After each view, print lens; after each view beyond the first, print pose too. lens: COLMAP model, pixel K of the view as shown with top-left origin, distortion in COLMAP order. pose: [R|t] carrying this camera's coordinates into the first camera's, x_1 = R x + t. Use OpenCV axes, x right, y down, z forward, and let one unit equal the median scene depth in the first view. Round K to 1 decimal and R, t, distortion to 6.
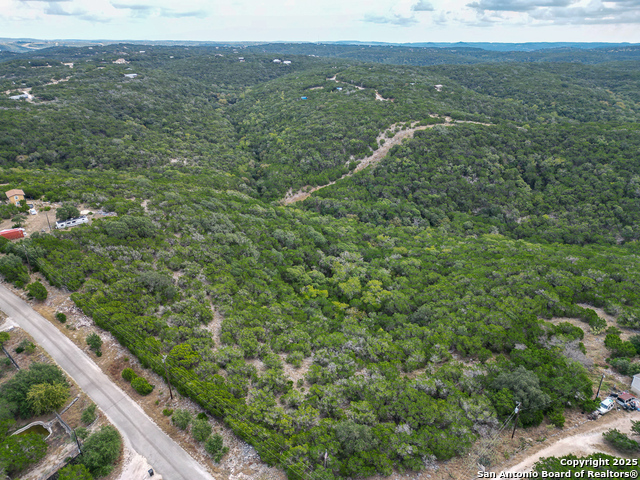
lens RADIAL K [[446.6, 0, 317.0], [0, 446.6, 244.2], [0, 0, 1]] dist [0.073280, -0.065550]
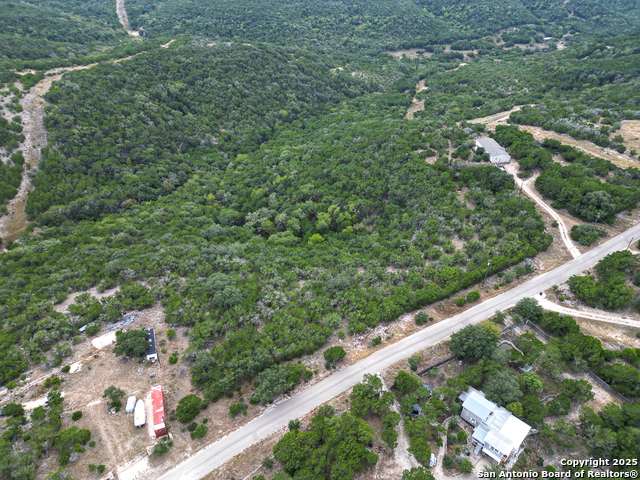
lens RADIAL K [[446.6, 0, 318.8], [0, 446.6, 242.1], [0, 0, 1]] dist [0.073280, -0.065550]
pose [[0.312738, -0.541328, 0.780486, -0.501084], [0.386354, 0.823154, 0.416111, -0.203695], [-0.867713, 0.171410, 0.466576, 0.220780]]
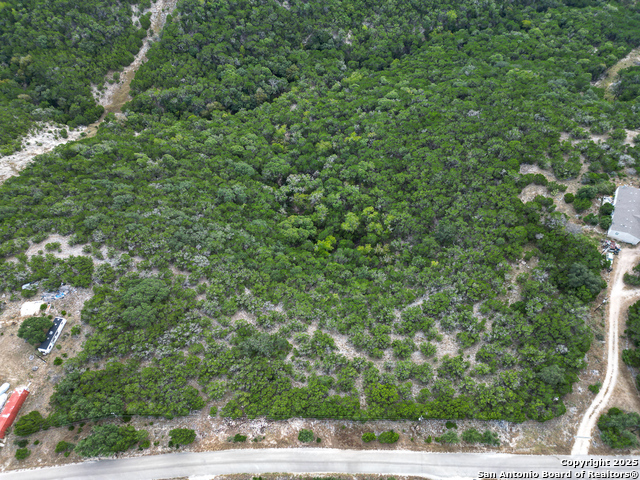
lens RADIAL K [[446.6, 0, 318.3], [0, 446.6, 242.3], [0, 0, 1]] dist [0.073280, -0.065550]
pose [[0.756287, -0.532598, 0.379959, -0.220804], [0.273041, 0.784715, 0.556481, -0.258233], [-0.594541, -0.317115, 0.738891, 0.116066]]
